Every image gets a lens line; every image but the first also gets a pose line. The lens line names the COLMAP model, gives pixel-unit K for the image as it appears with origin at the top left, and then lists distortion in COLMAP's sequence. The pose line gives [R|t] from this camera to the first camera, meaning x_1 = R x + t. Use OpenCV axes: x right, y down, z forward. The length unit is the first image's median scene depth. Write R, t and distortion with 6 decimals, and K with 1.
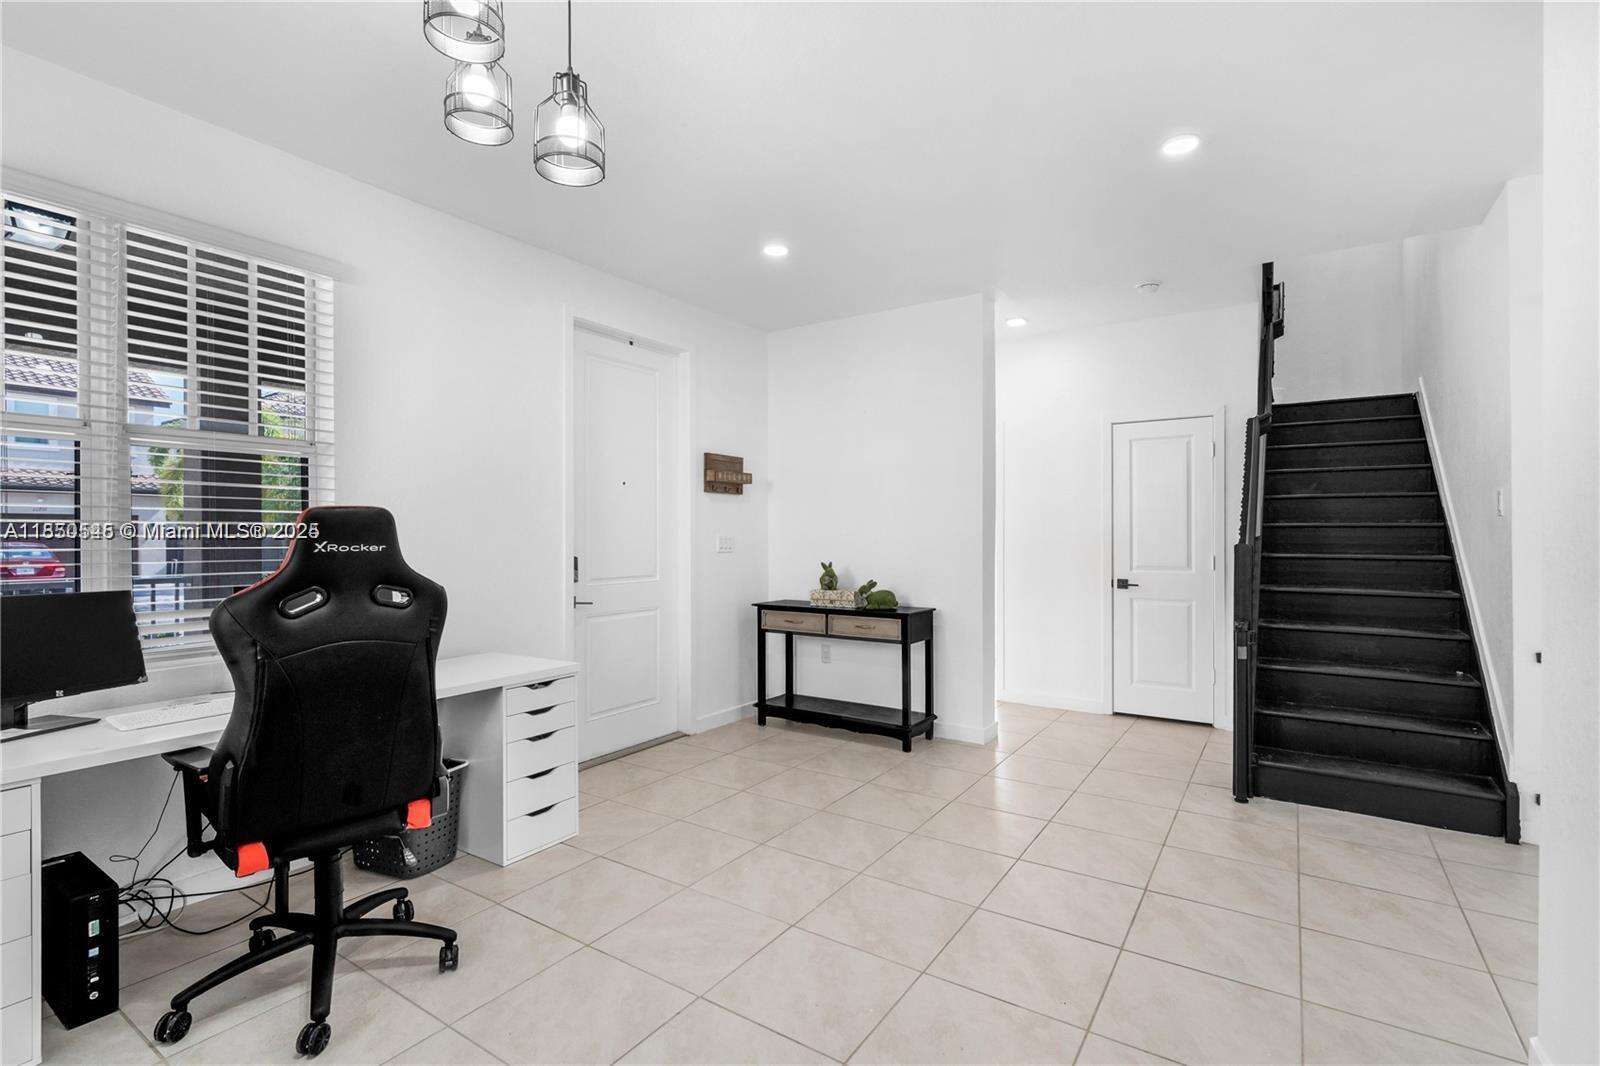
lens RADIAL K [[736.4, 0, 800.0], [0, 736.4, 533.0], [0, 0, 1]] dist [0.001160, 0.000221]
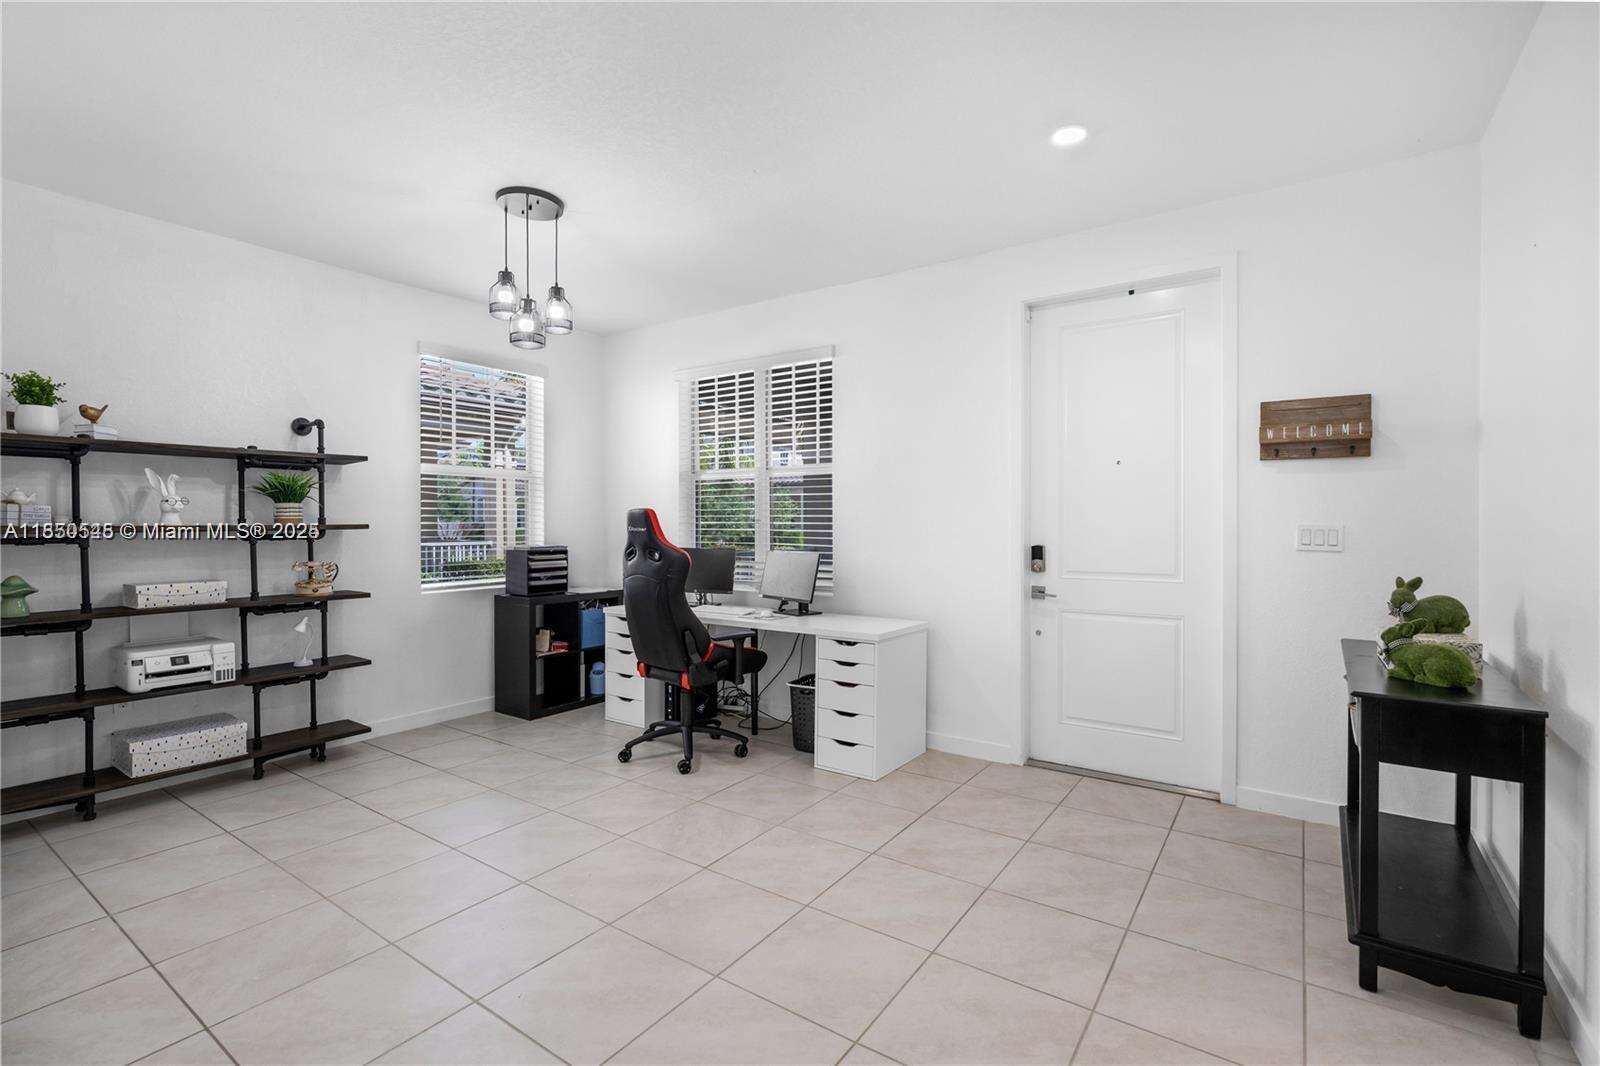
lens RADIAL K [[728.8, 0, 774.8], [0, 728.8, 526.8], [0, 0, 1]] dist [-0.019687, 0.000117]
pose [[-0.040768, 0.005439, -0.999154, 0.579724], [0.001726, 0.999984, 0.005373, 0.001177], [0.999167, -0.001505, -0.040776, 0.606064]]
